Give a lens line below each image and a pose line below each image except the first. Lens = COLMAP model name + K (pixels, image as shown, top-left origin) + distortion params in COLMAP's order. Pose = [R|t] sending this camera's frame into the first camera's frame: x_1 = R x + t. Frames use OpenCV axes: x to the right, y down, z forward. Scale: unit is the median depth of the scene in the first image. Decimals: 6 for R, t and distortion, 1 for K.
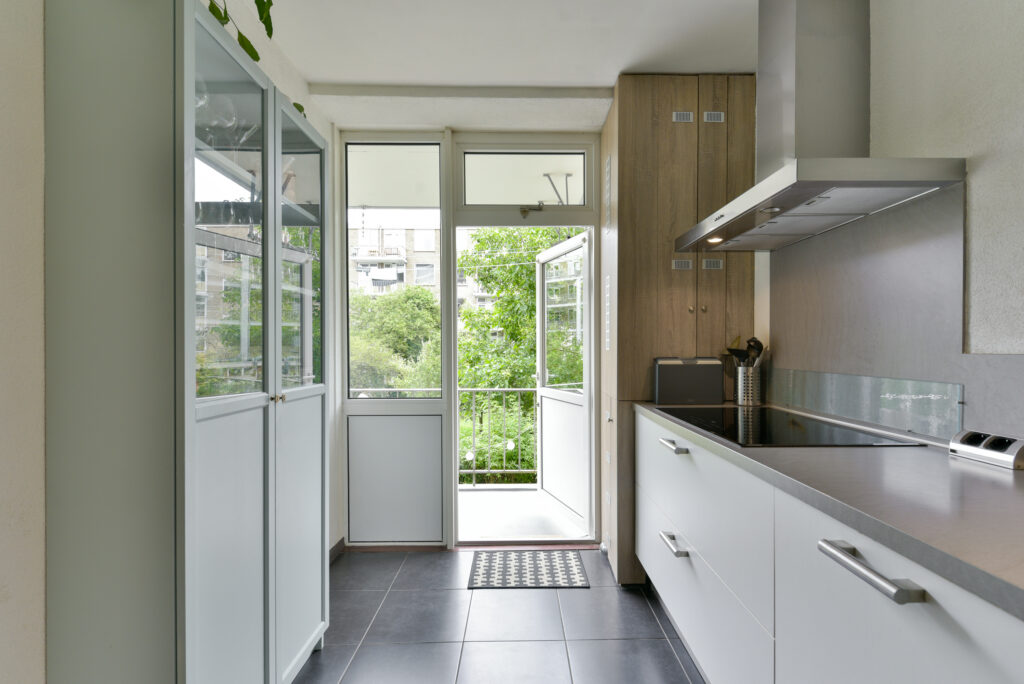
lens RADIAL K [[452.1, 0, 519.7], [0, 452.1, 352.1], [0, 0, 1]] dist [-0.002027, -0.002122]
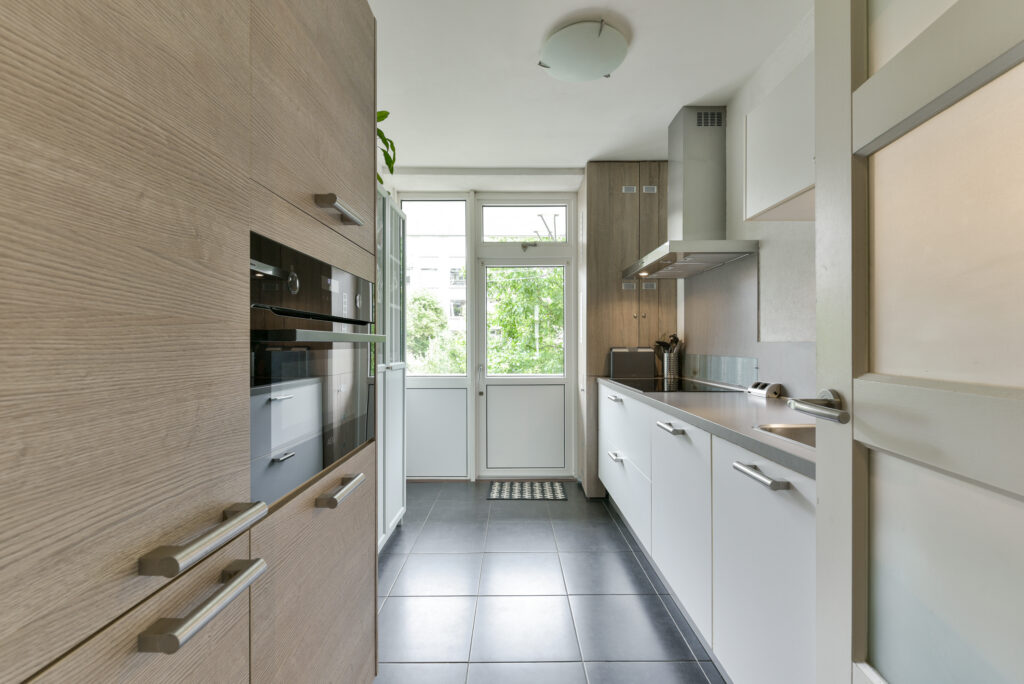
lens RADIAL K [[423.2, 0, 509.8], [0, 423.2, 346.0], [0, 0, 1]] dist [-0.001918, -0.000115]
pose [[0.999916, 0.000975, -0.012902, -0.022810], [-0.001069, 0.999973, -0.007294, 0.017560], [0.012895, 0.007307, 0.999890, -0.424830]]
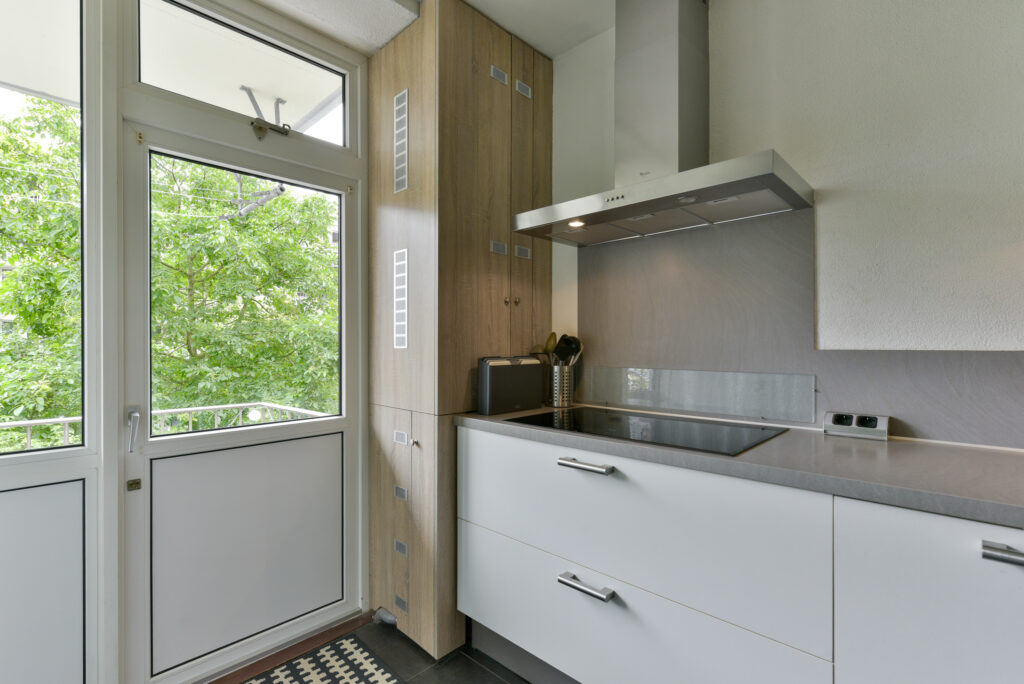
lens RADIAL K [[478.1, 0, 501.3], [0, 478.1, 346.5], [0, 0, 1]] dist [0.001577, 0.000852]
pose [[0.707981, -0.001492, 0.706229, -0.273830], [0.008057, 0.999950, -0.005965, -0.002320], [-0.706185, 0.009913, 0.707958, 0.359426]]
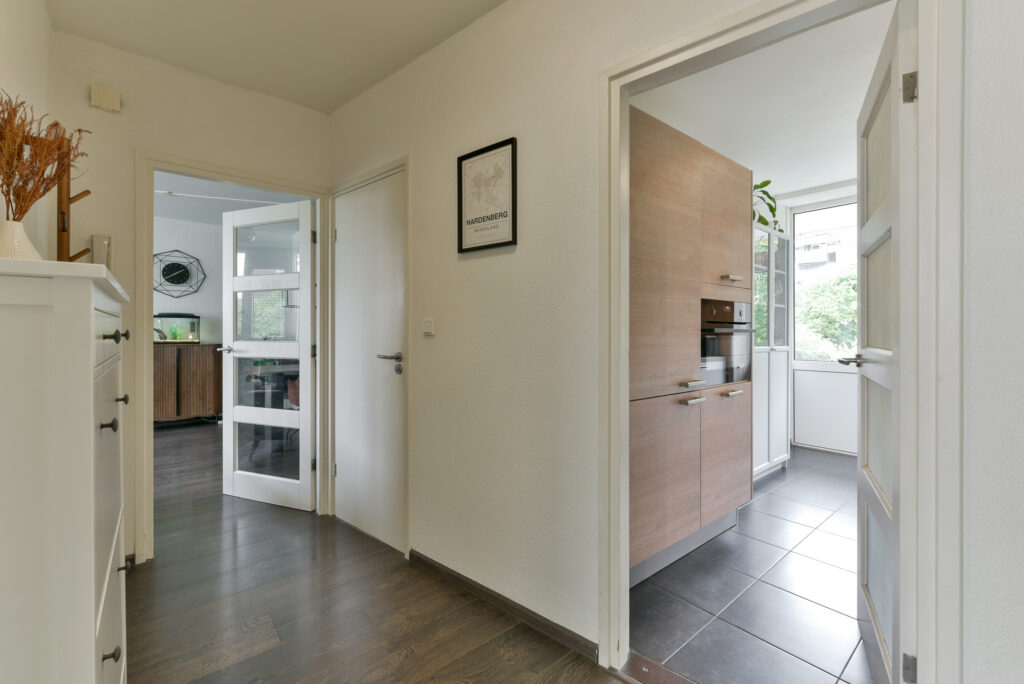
lens RADIAL K [[423.2, 0, 514.2], [0, 423.2, 334.7], [0, 0, 1]] dist [-0.001918, -0.000115]
pose [[0.620597, 0.003859, -0.784120, 0.280912], [-0.008741, 0.999960, -0.001997, 0.022699], [0.784081, 0.008093, 0.620606, -1.057307]]
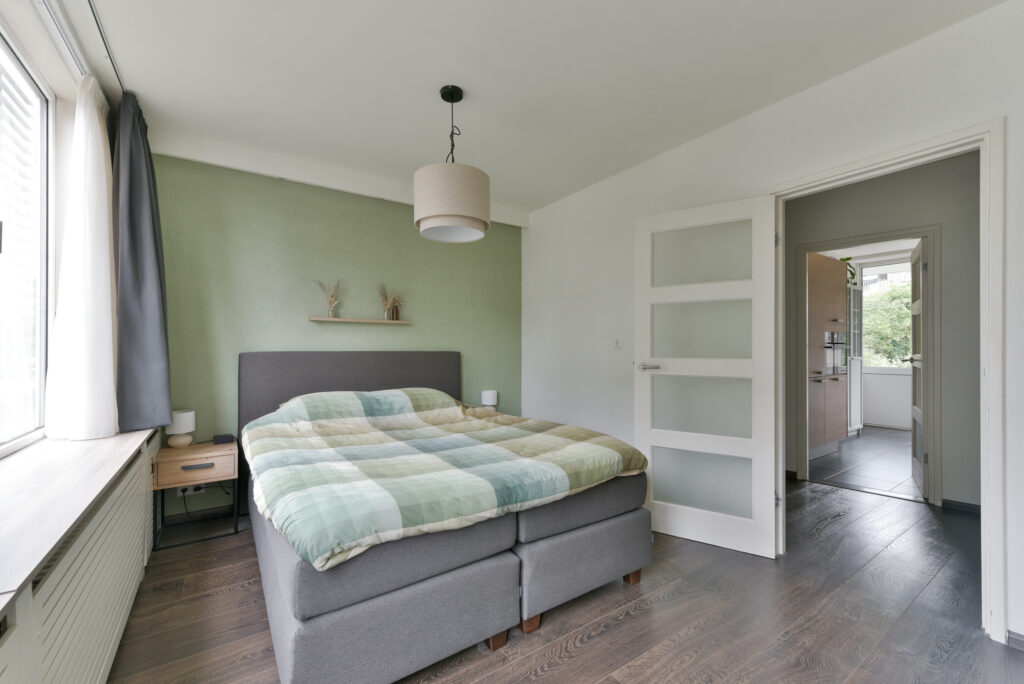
lens RADIAL K [[404.5, 0, 513.6], [0, 404.5, 347.4], [0, 0, 1]] dist [0.008663, 0.000187]
pose [[0.547851, 0.005409, -0.836558, 0.559714], [-0.014896, 0.999884, -0.003291, 0.037500], [0.836443, 0.014264, 0.547868, -2.307753]]
